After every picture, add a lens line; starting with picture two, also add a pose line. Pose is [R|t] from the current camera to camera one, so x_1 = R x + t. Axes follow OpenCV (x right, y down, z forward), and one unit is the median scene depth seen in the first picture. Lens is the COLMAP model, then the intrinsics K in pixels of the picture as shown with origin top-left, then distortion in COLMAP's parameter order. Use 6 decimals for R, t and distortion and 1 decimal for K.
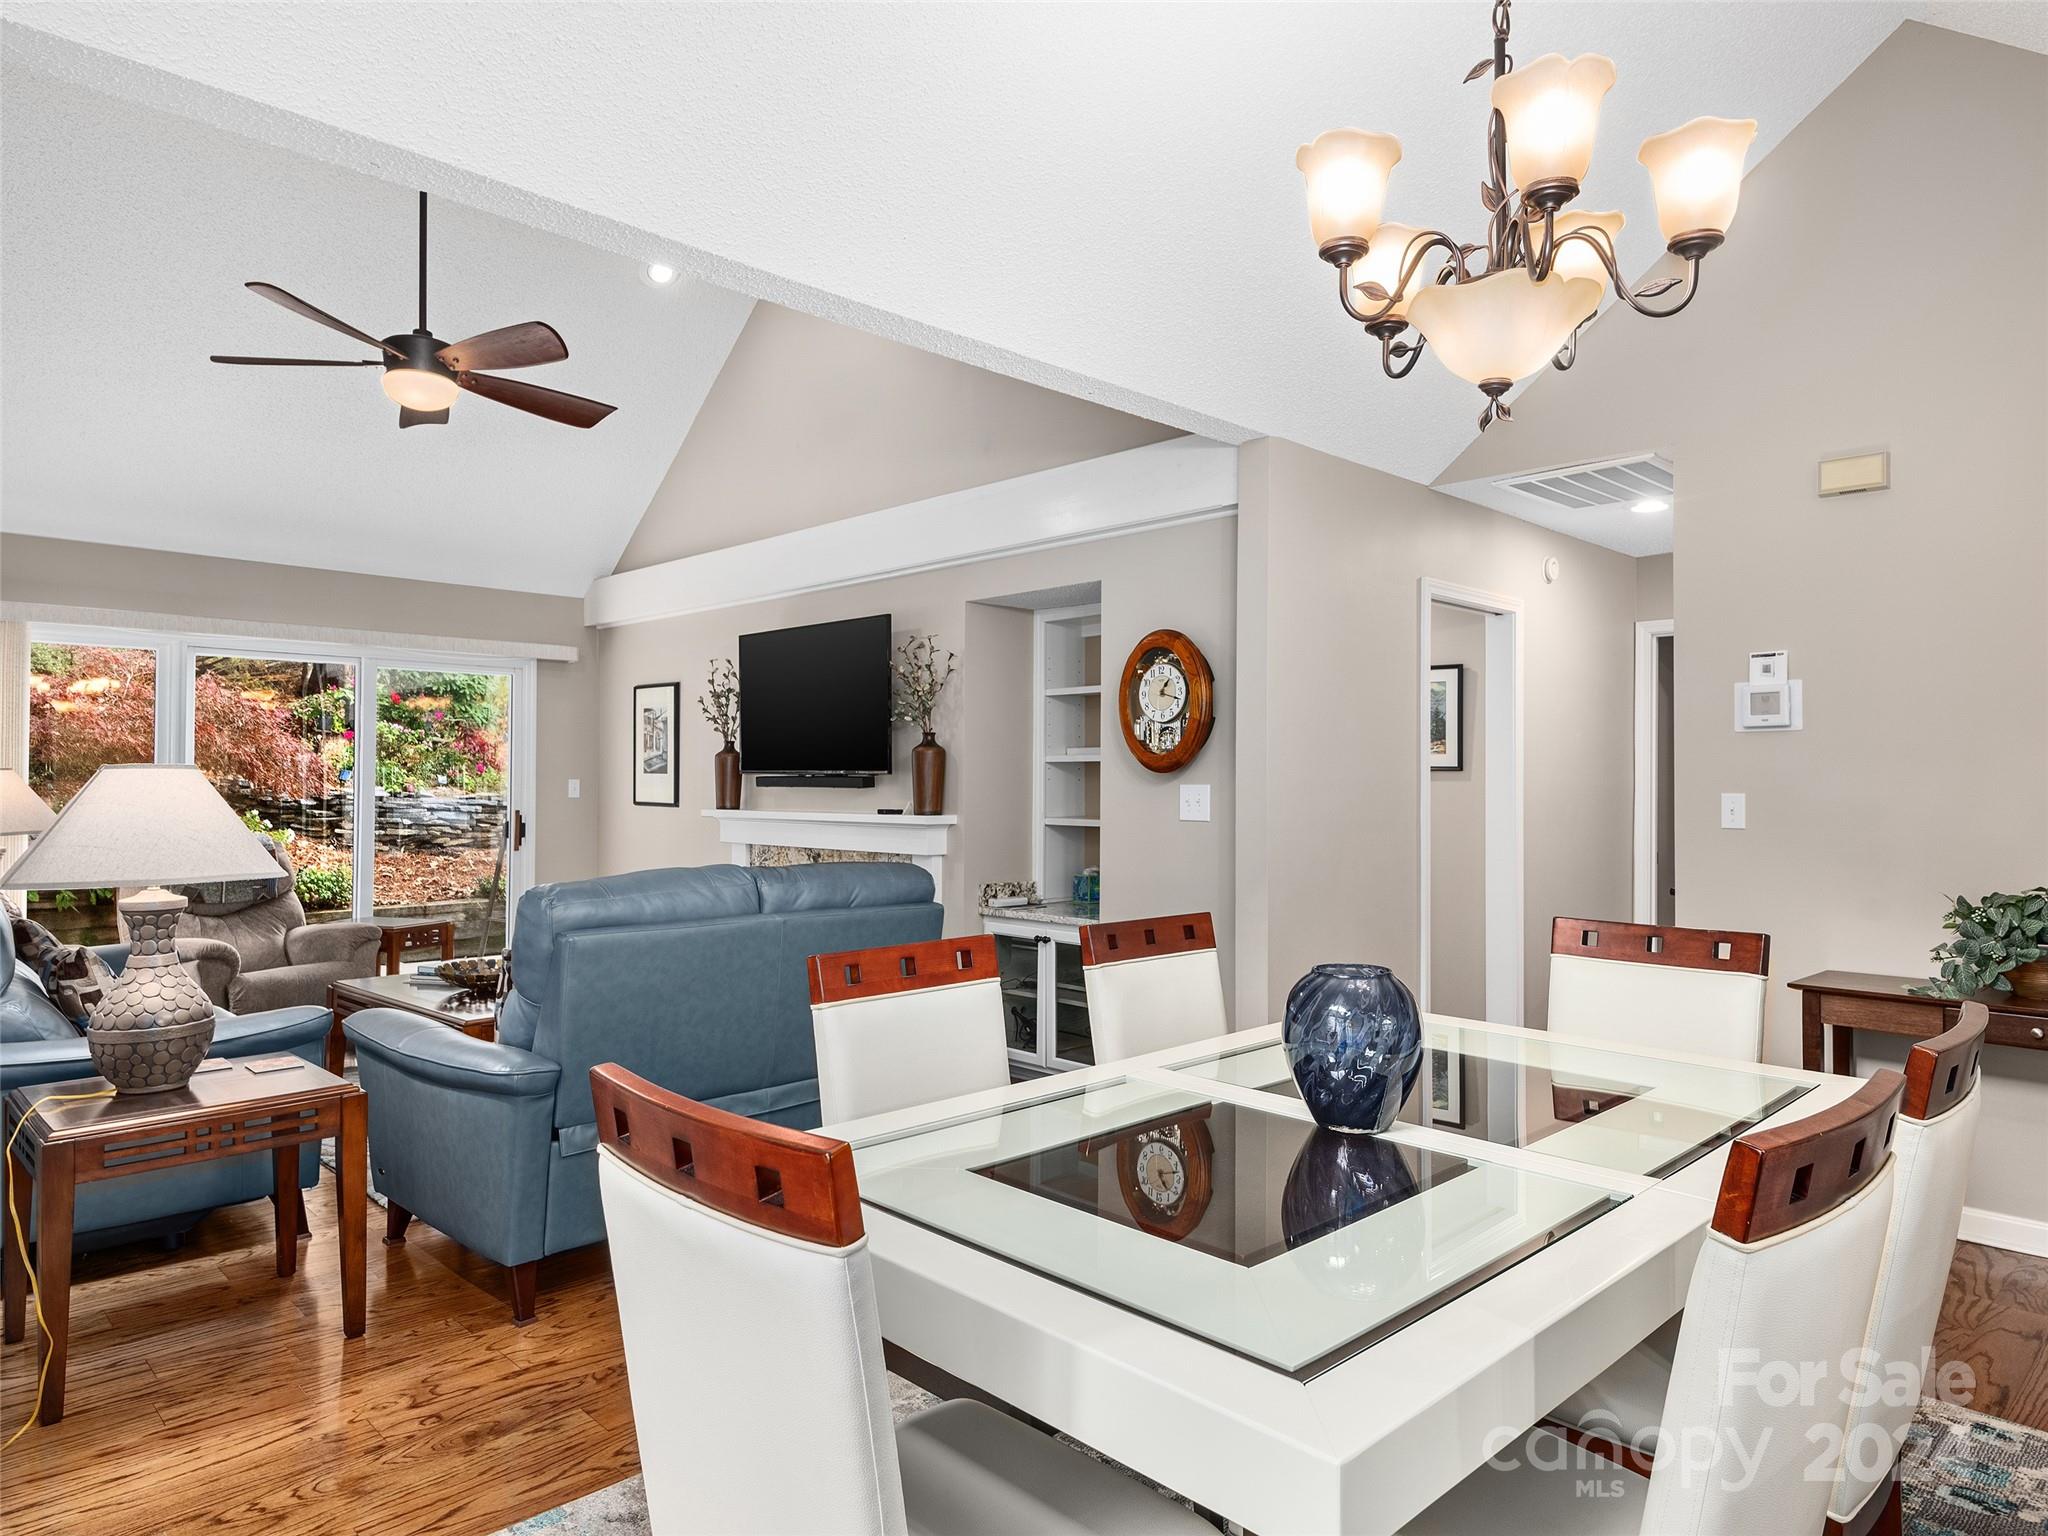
lens RADIAL K [[1281.5, 0, 1016.0], [0, 1281.5, 765.5], [0, 0, 1]] dist [0.037762, -0.029067]
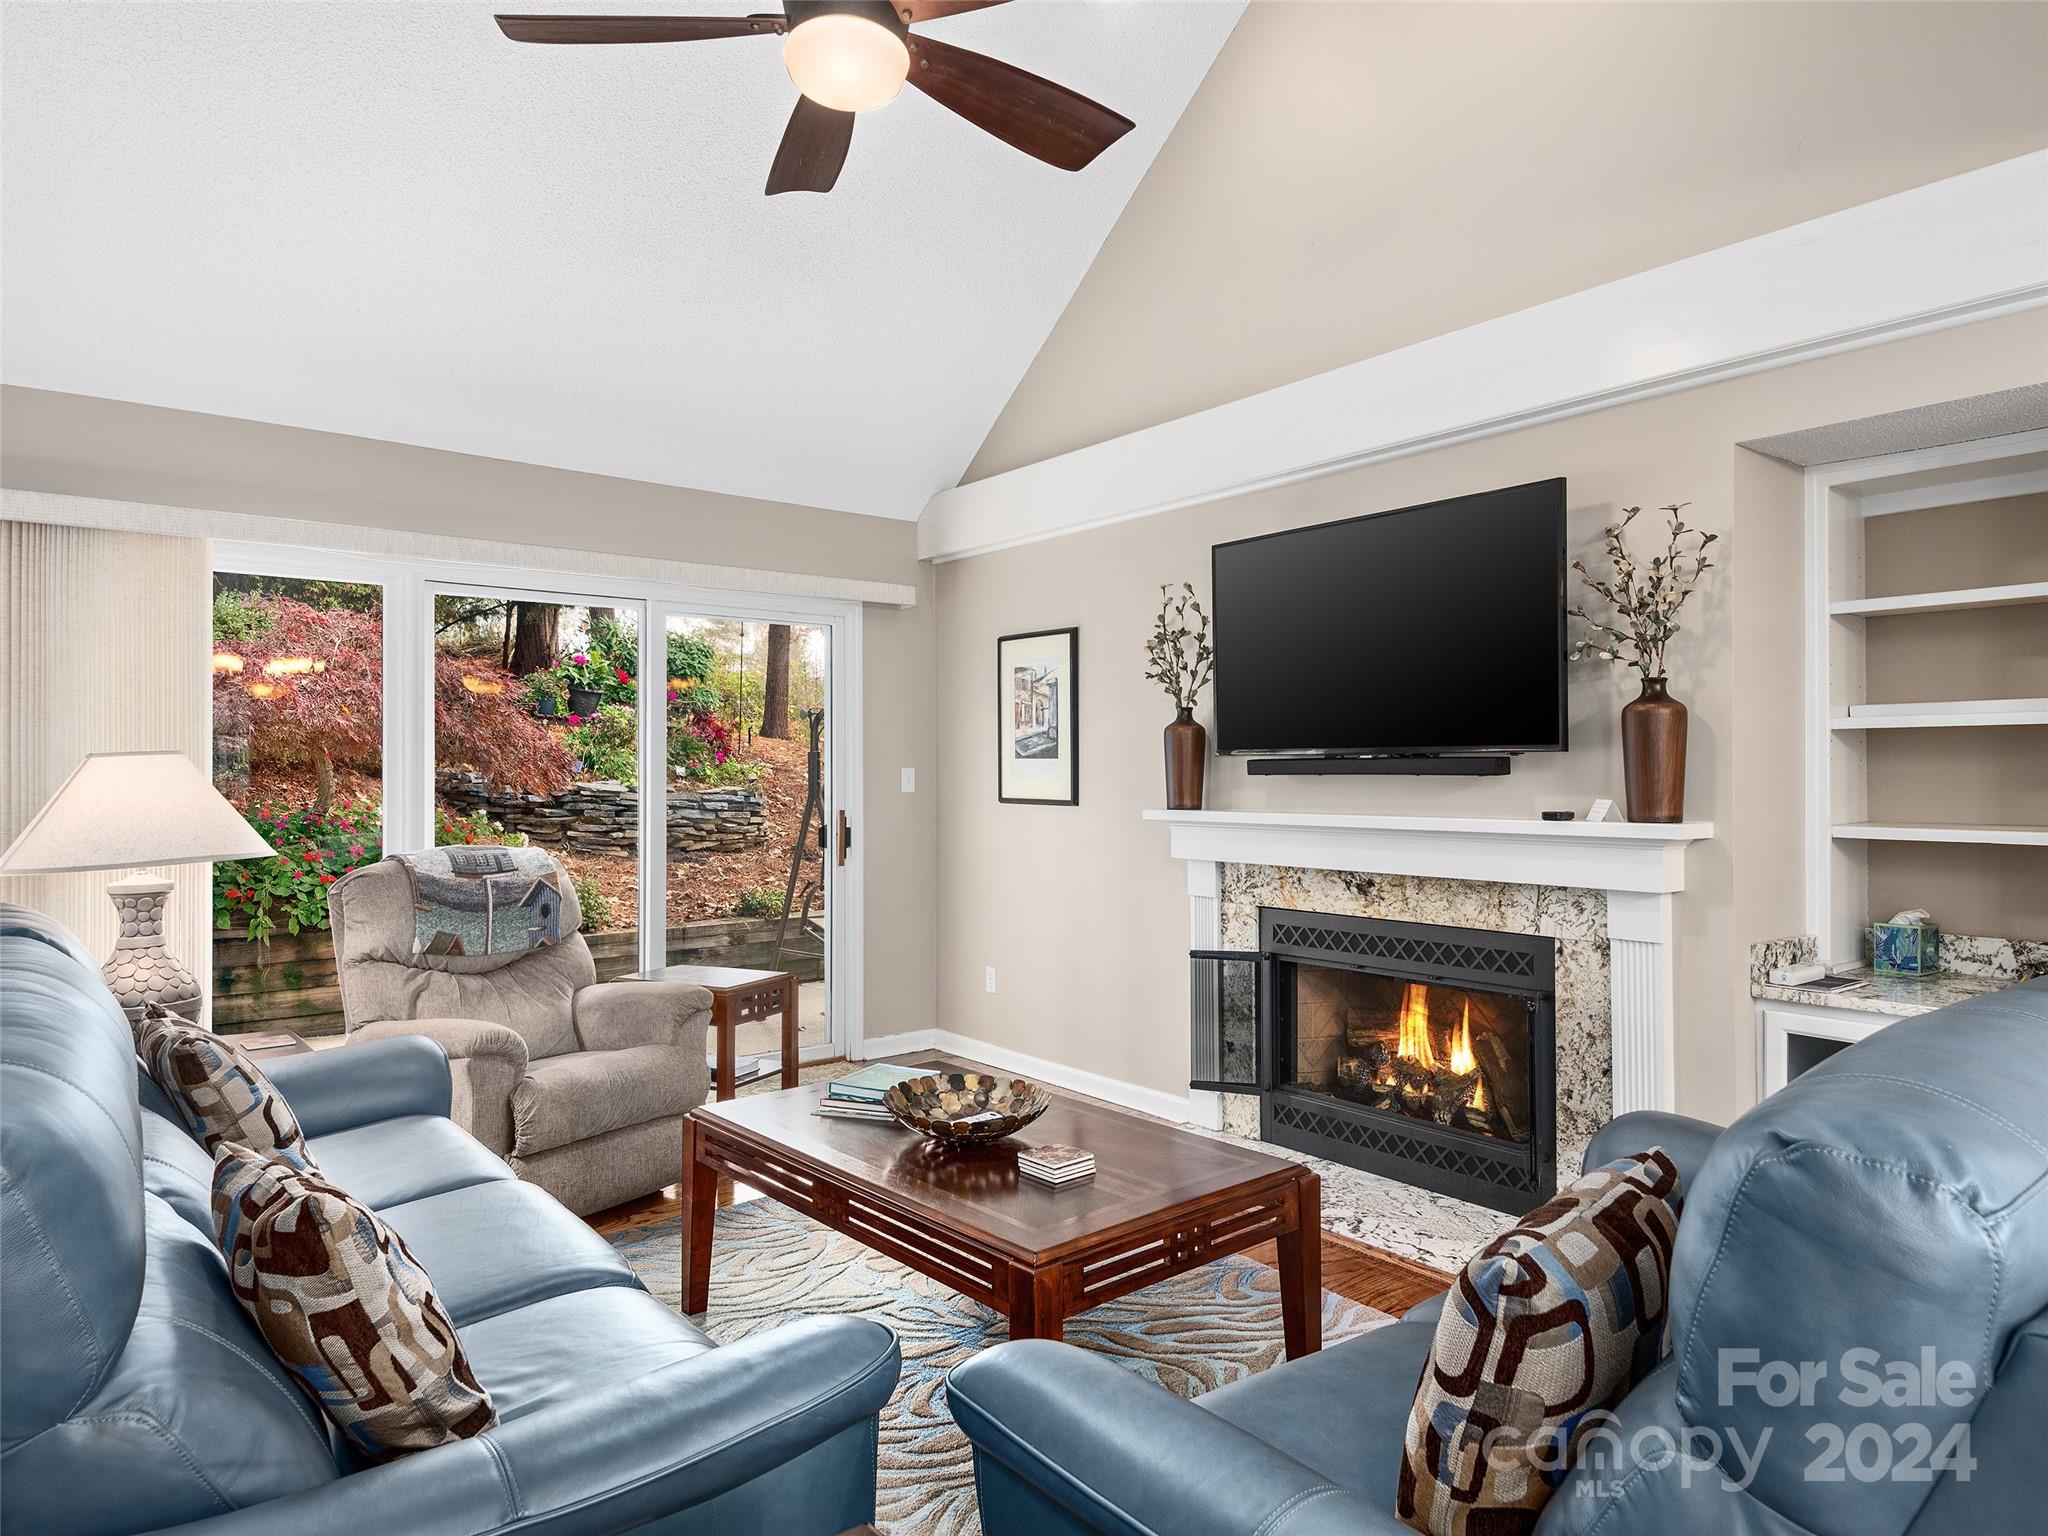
lens RADIAL K [[1281.3, 0, 1017.9], [0, 1281.3, 767.2], [0, 0, 1]] dist [0.036343, -0.001794]
pose [[0.994571, -0.007120, -0.103819, -0.240989], [0.007993, 0.999936, 0.008003, 0.005908], [0.103755, -0.008789, 0.994564, 0.326403]]
